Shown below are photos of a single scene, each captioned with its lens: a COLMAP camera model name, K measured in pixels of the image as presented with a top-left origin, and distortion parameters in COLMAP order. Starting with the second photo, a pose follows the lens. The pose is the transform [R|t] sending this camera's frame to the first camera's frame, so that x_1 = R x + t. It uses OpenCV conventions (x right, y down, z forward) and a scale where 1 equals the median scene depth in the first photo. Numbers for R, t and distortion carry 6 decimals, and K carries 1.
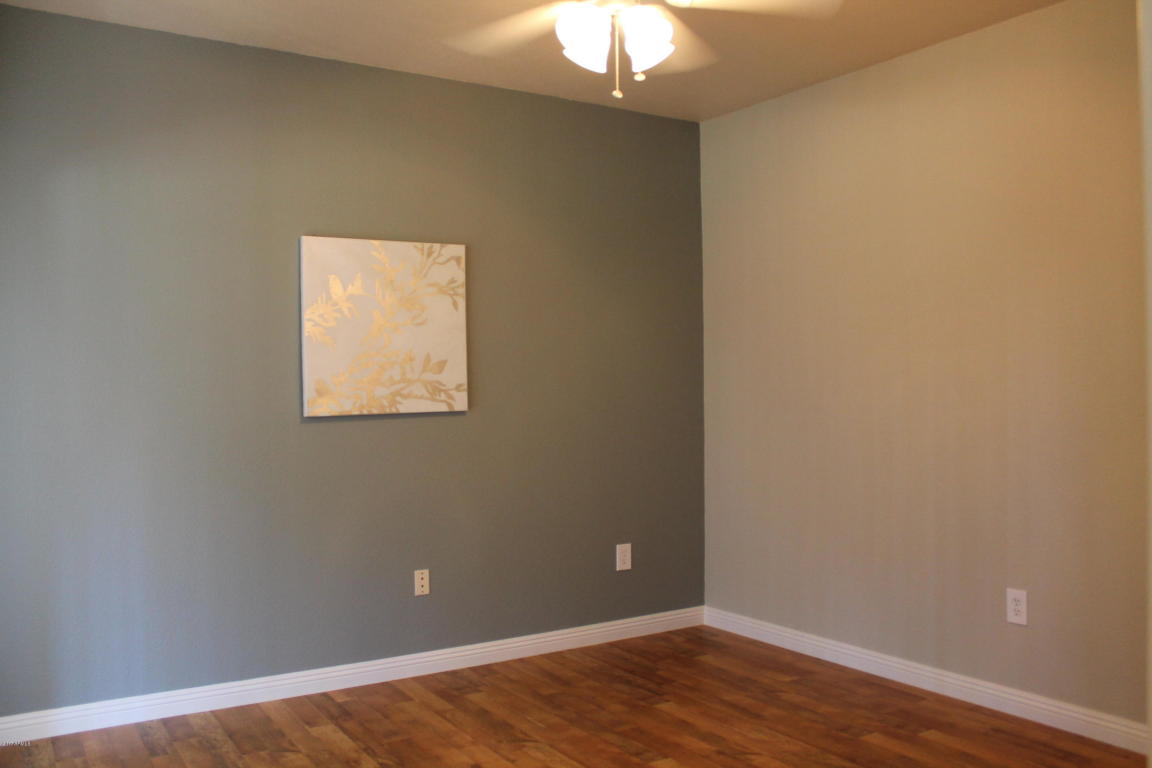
lens RADIAL K [[965.9, 0, 583.9], [0, 965.9, 380.6], [0, 0, 1]] dist [-0.164932, 0.133662]
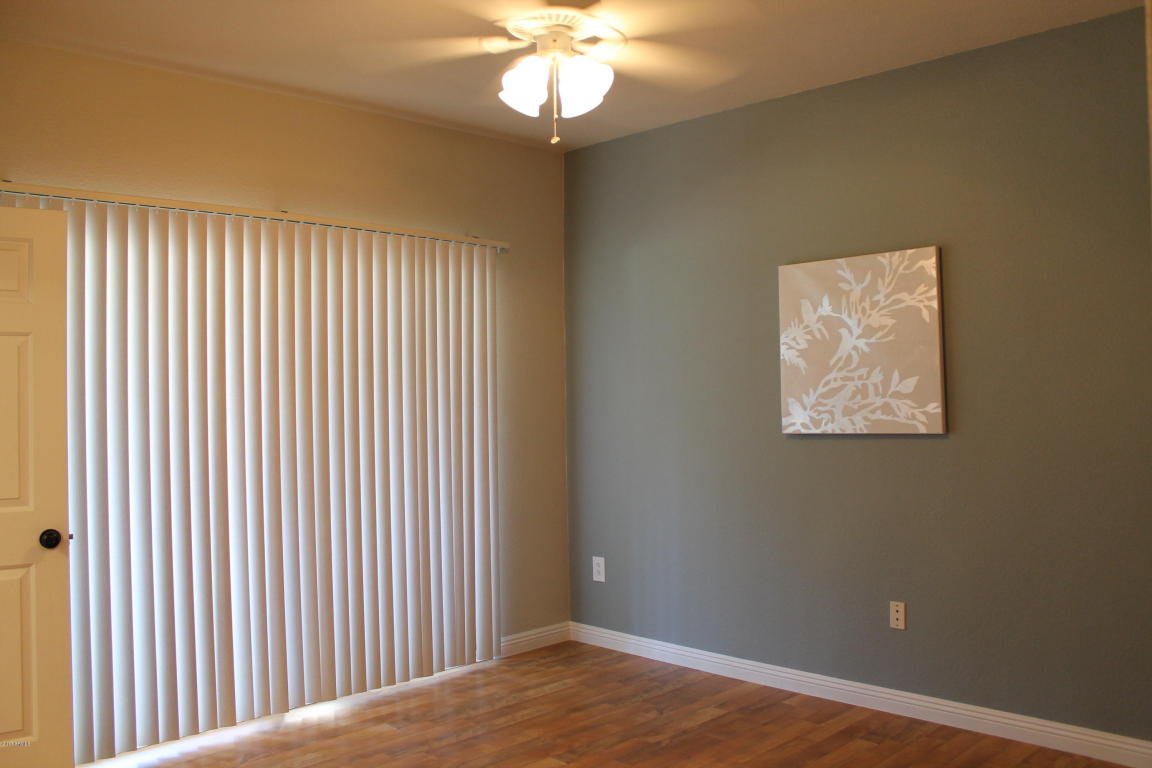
lens RADIAL K [[965.9, 0, 583.2], [0, 965.9, 383.4], [0, 0, 1]] dist [-0.164932, 0.133662]
pose [[0.202122, -0.002015, -0.979358, 0.722028], [0.022401, 0.999746, 0.002566, -0.026724], [0.979104, -0.022457, 0.202116, 0.555783]]
